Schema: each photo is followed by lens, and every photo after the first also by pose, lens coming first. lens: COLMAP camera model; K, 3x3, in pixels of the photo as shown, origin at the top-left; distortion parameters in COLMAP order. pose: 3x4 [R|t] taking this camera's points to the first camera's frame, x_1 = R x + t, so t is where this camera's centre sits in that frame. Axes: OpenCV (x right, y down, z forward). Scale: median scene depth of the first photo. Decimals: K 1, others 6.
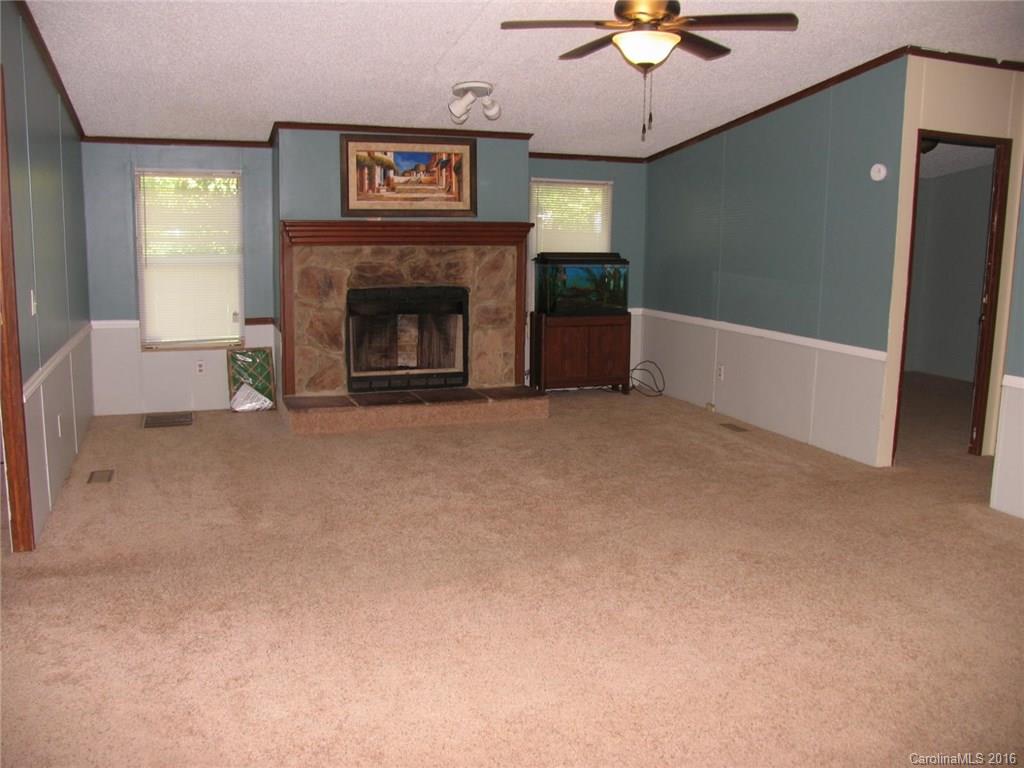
lens RADIAL K [[896.4, 0, 512.0], [0, 896.4, 384.0], [0, 0, 1]] dist [-0.127872, 0.008487]
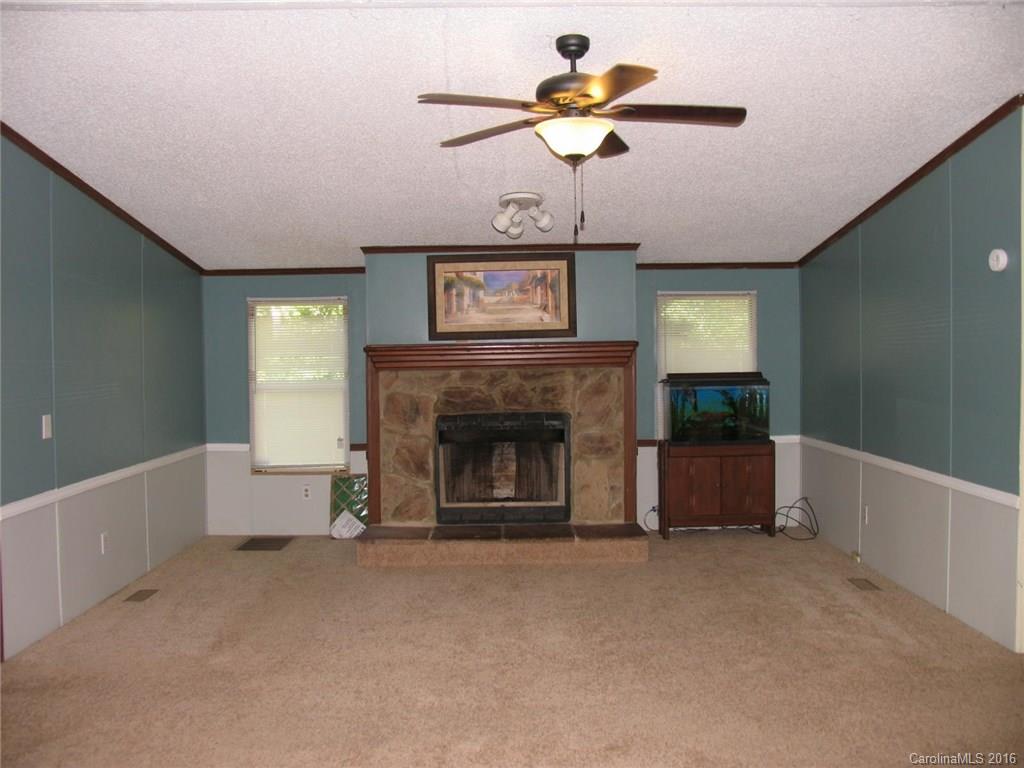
lens RADIAL K [[925.3, 0, 512.0], [0, 925.3, 384.0], [0, 0, 1]] dist [-0.167236, 0.195613]
pose [[0.932879, -0.014390, -0.359902, 0.247116], [-0.033964, 0.991235, -0.127668, -0.015923], [0.358584, 0.131322, 0.924214, 0.108135]]
